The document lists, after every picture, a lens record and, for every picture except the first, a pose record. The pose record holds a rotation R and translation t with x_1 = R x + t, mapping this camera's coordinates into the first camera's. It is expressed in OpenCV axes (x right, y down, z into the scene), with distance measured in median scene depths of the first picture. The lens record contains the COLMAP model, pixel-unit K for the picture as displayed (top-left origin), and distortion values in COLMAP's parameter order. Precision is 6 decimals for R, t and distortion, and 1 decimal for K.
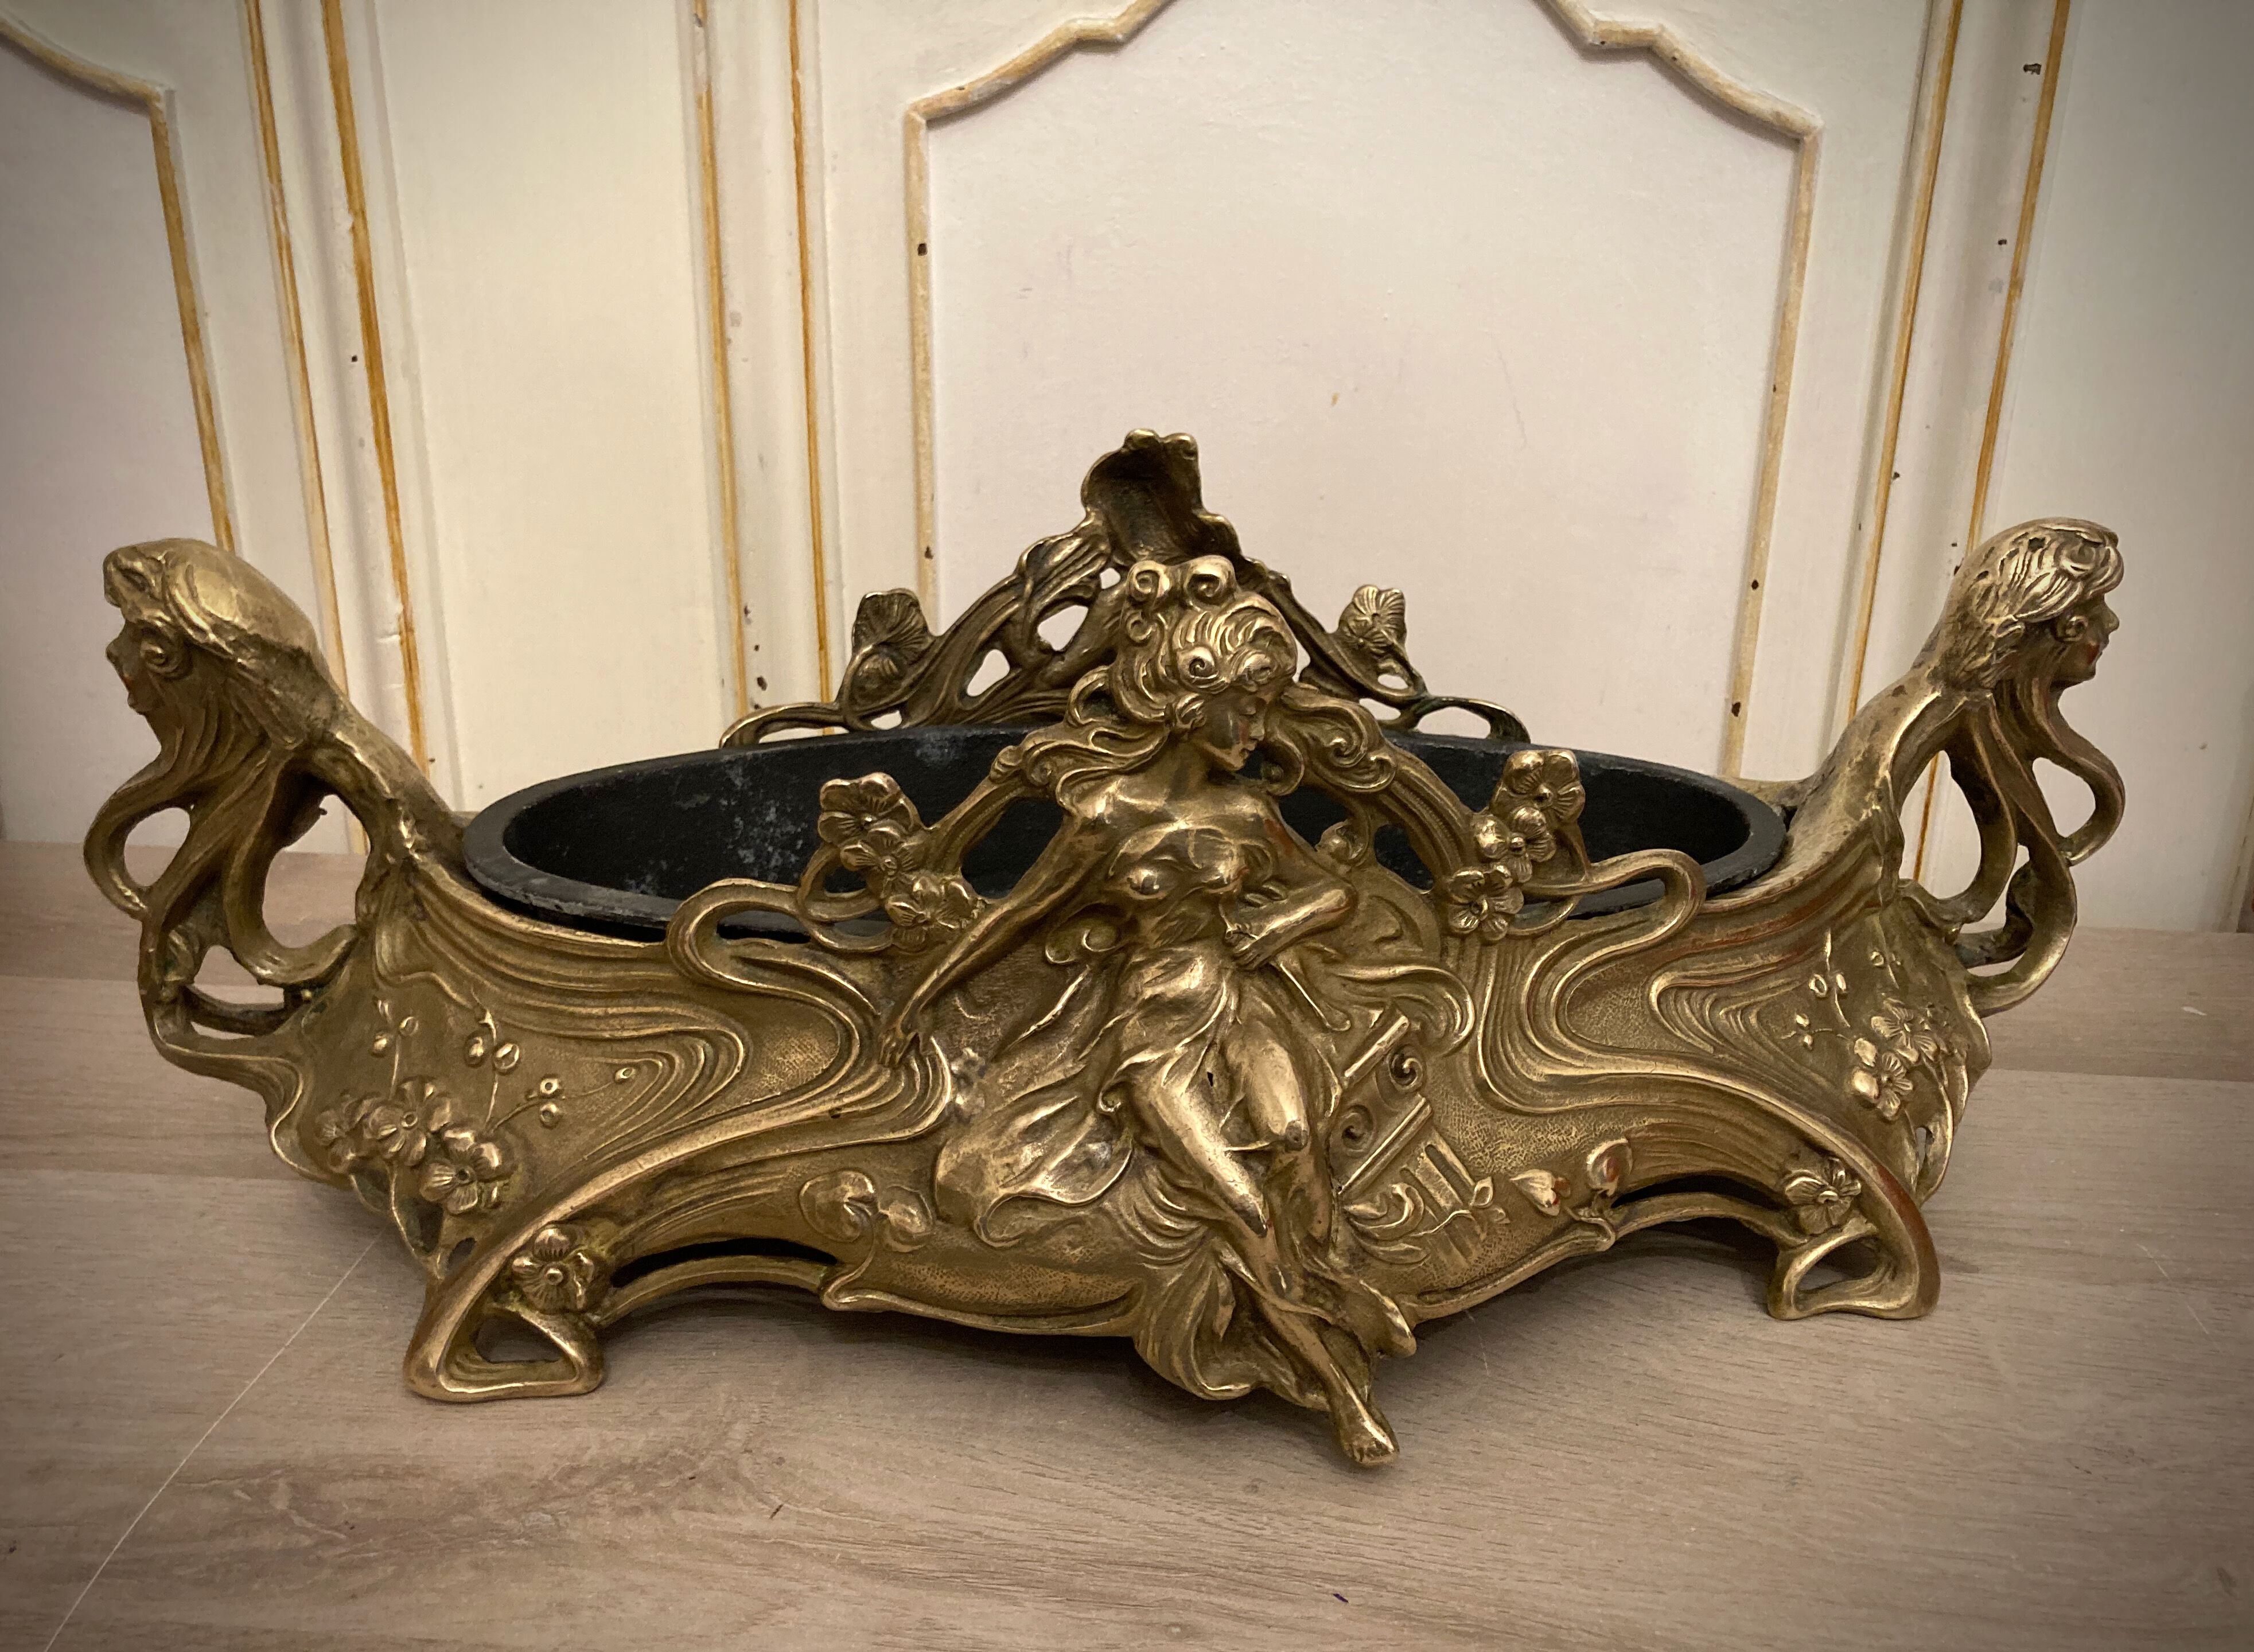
lens RADIAL K [[1943.2, 0, 1147.1], [0, 1943.2, 826.3], [0, 0, 1]] dist [0.016464, -0.011997]
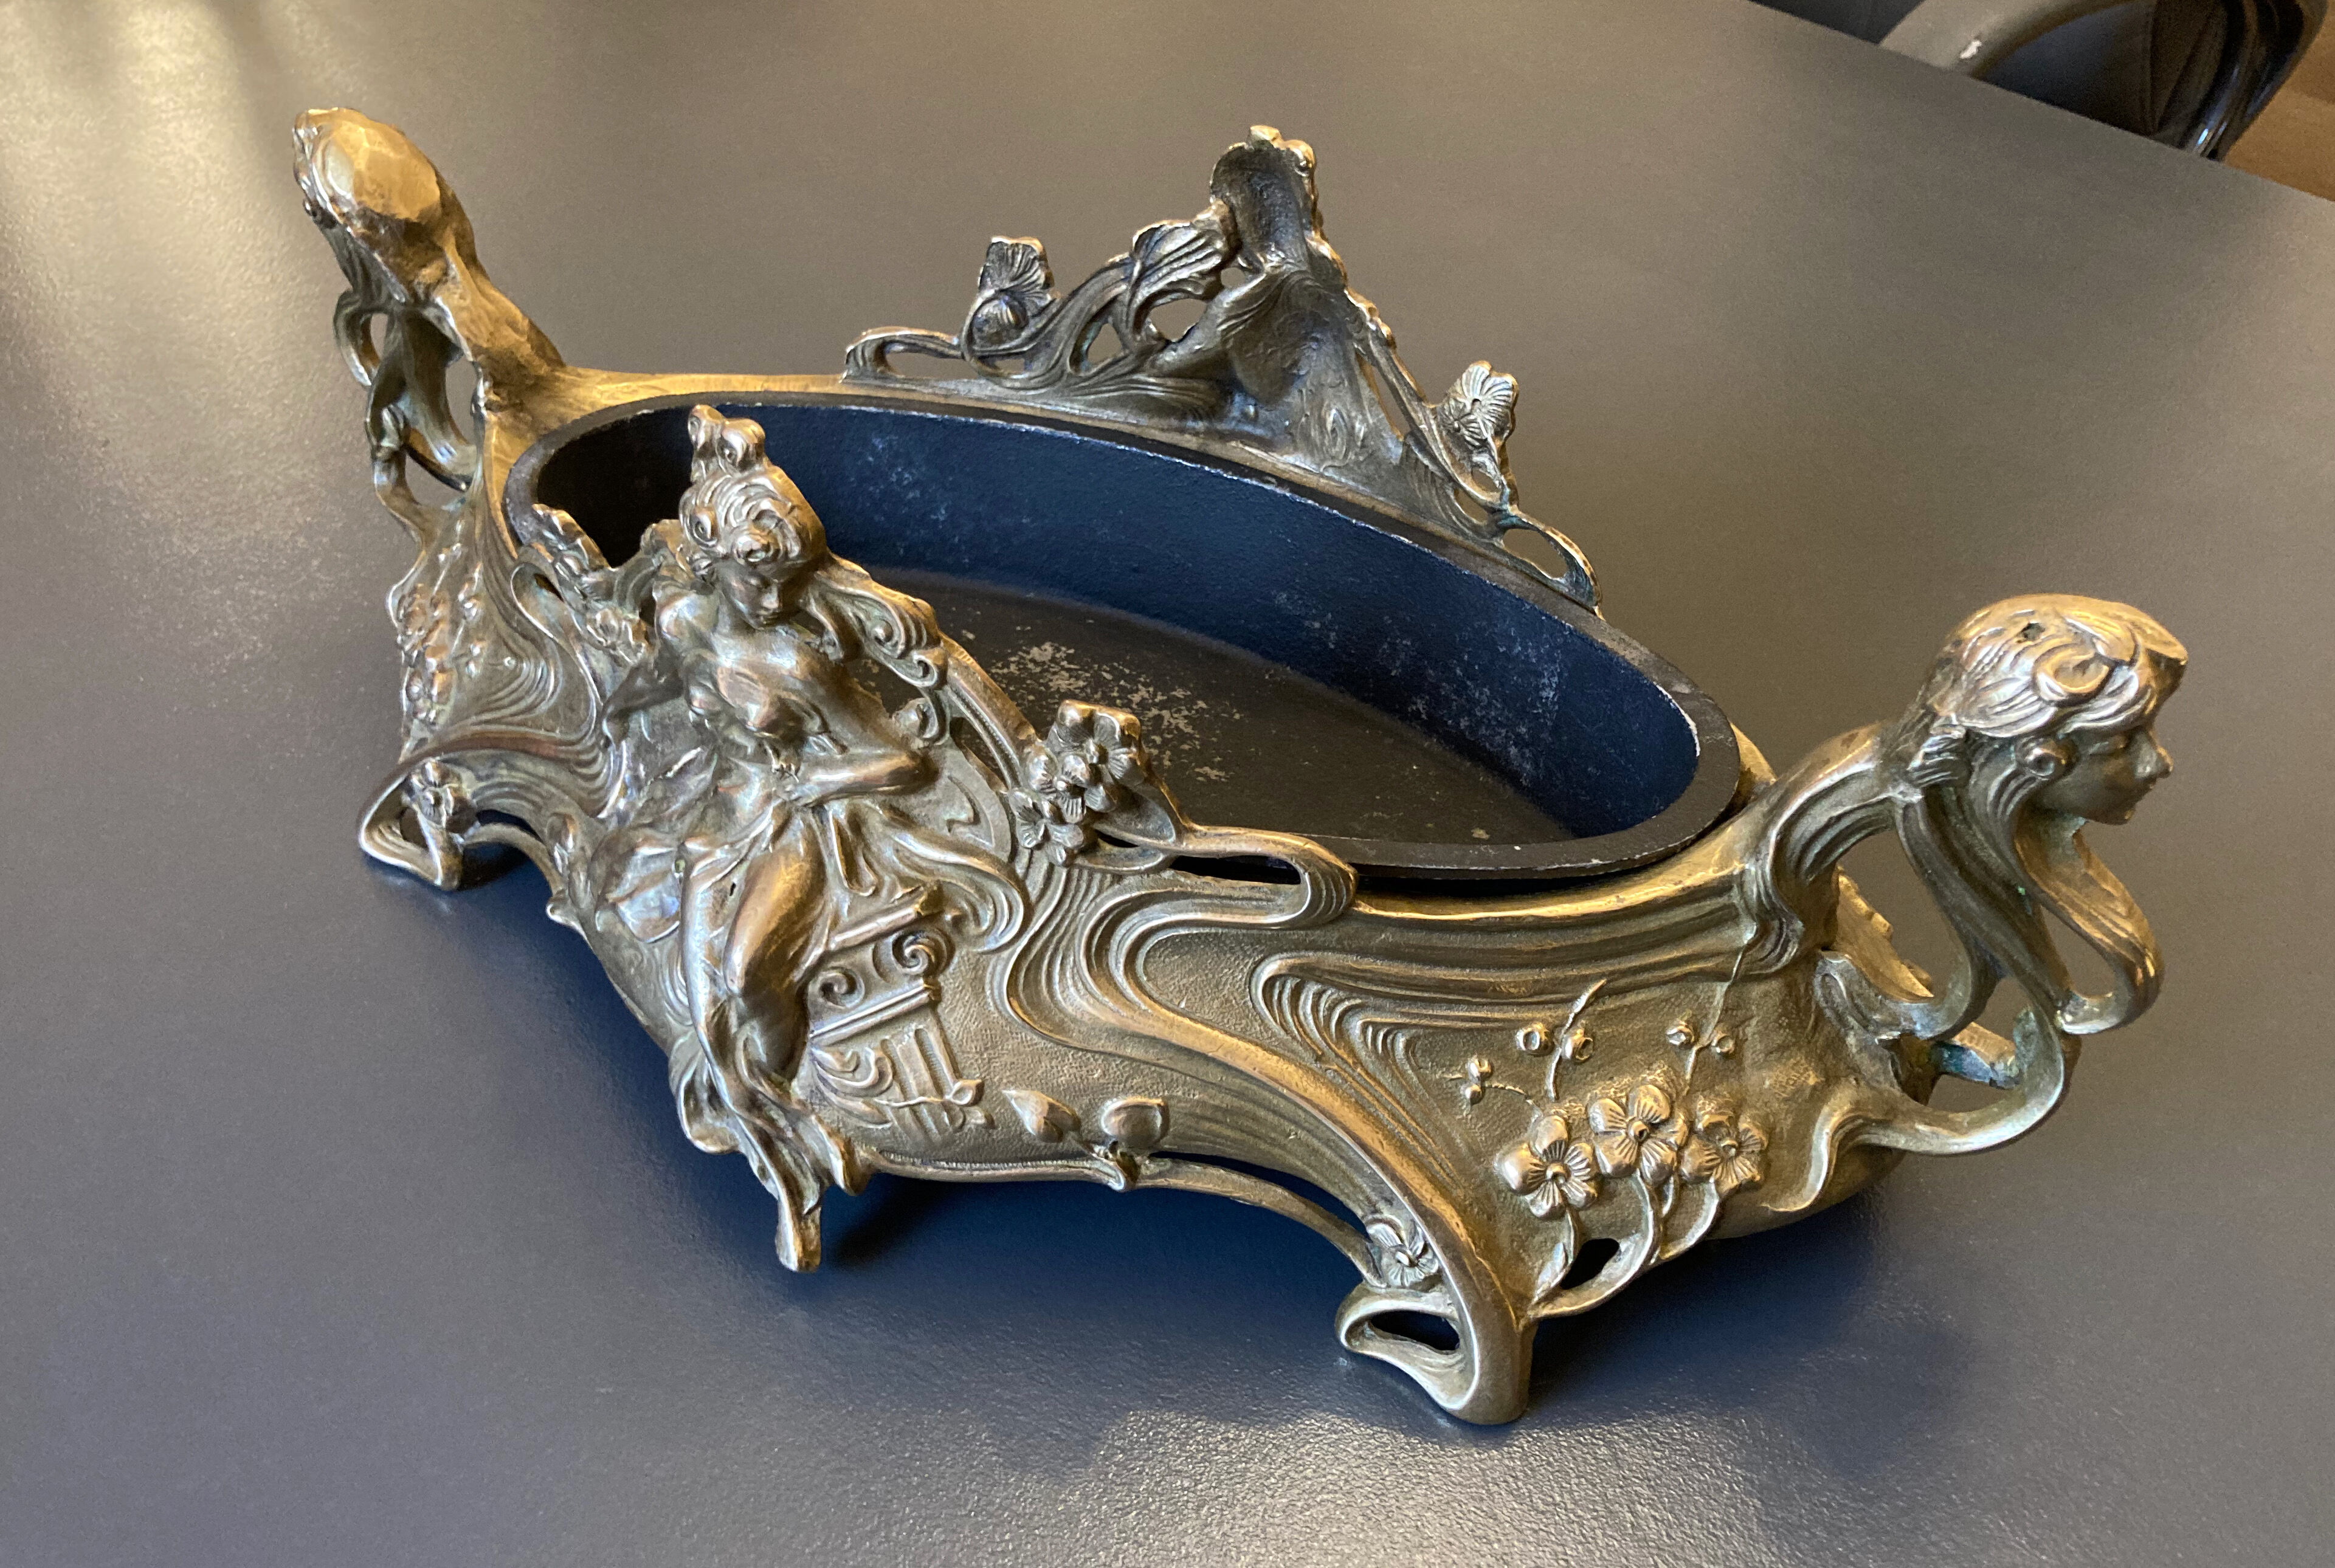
lens RADIAL K [[2016.2, 0, 1209.0], [0, 2016.2, 686.8], [0, 0, 1]] dist [0.015553, -0.001903]
pose [[0.785064, 0.361382, -0.503068, 0.679876], [-0.200315, 0.916647, 0.345879, -0.363759], [0.586130, -0.170765, 0.792017, 0.278810]]
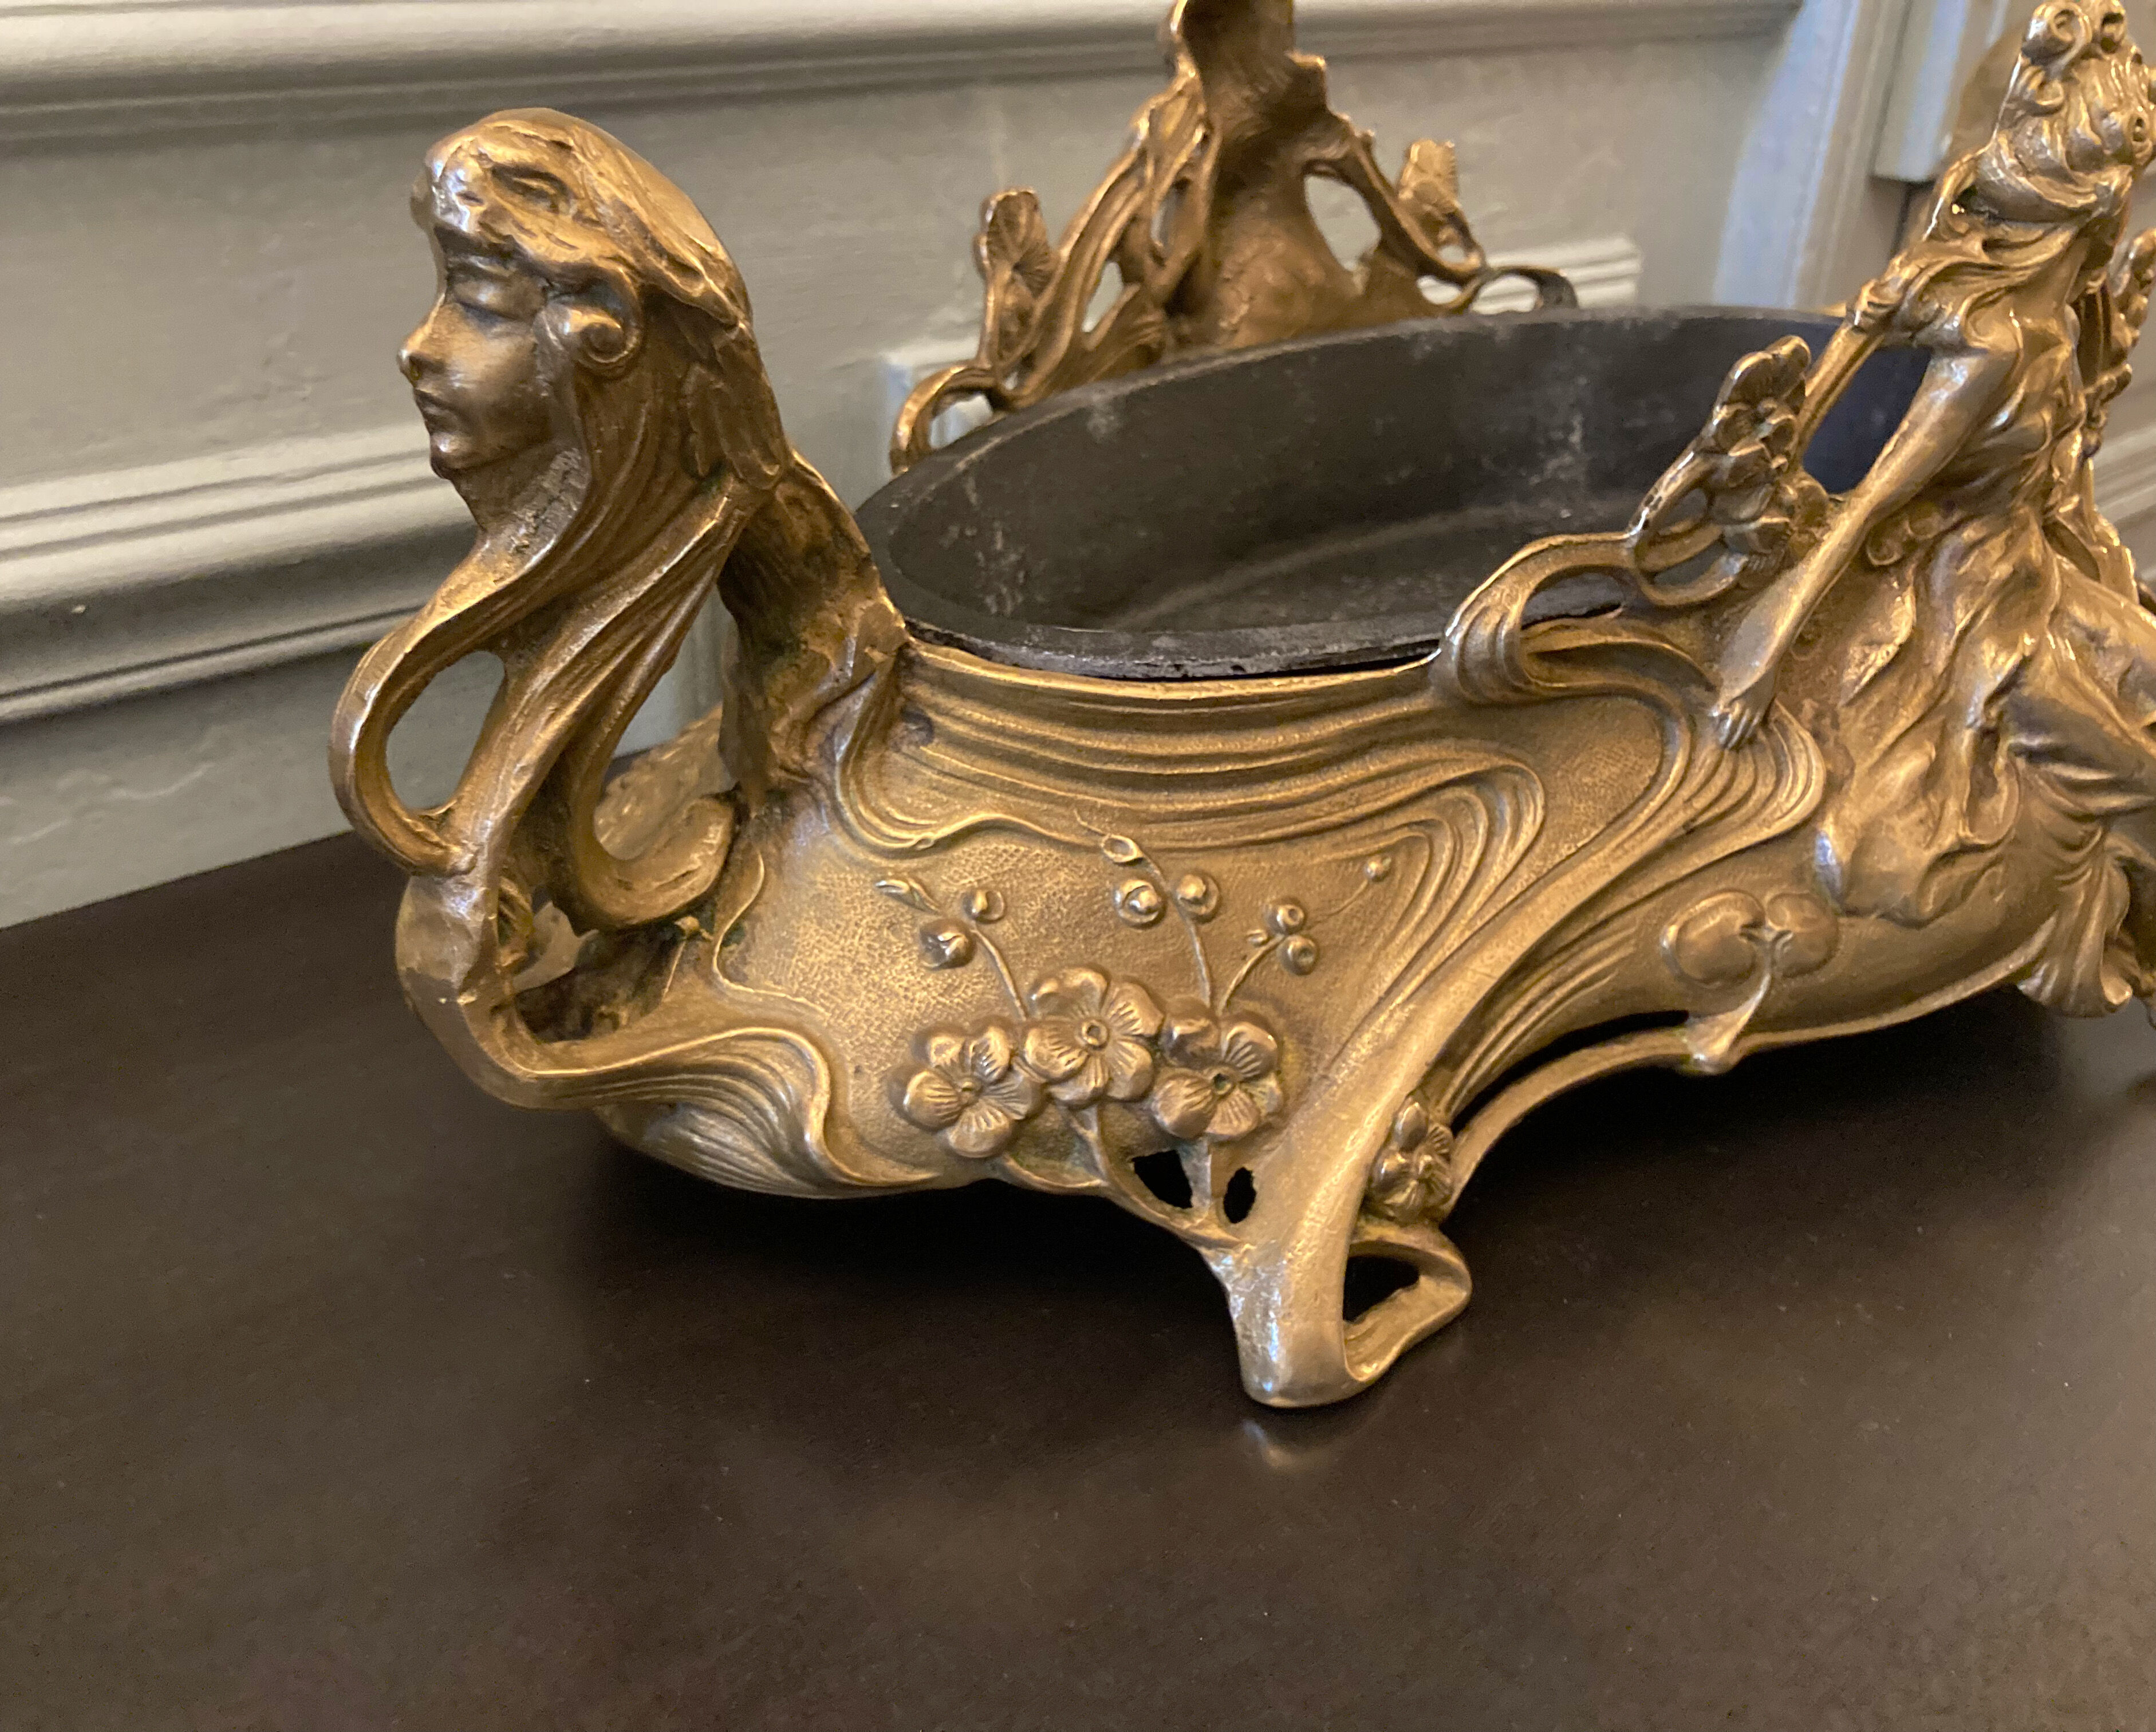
lens RADIAL K [[1950.5, 0, 999.1], [0, 1950.5, 838.1], [0, 0, 1]] dist [0.031776, -0.017327]
pose [[0.815853, -0.262340, 0.515326, -0.725369], [0.189801, 0.963283, 0.189896, -0.037712], [-0.546222, -0.057118, 0.835691, 0.498272]]
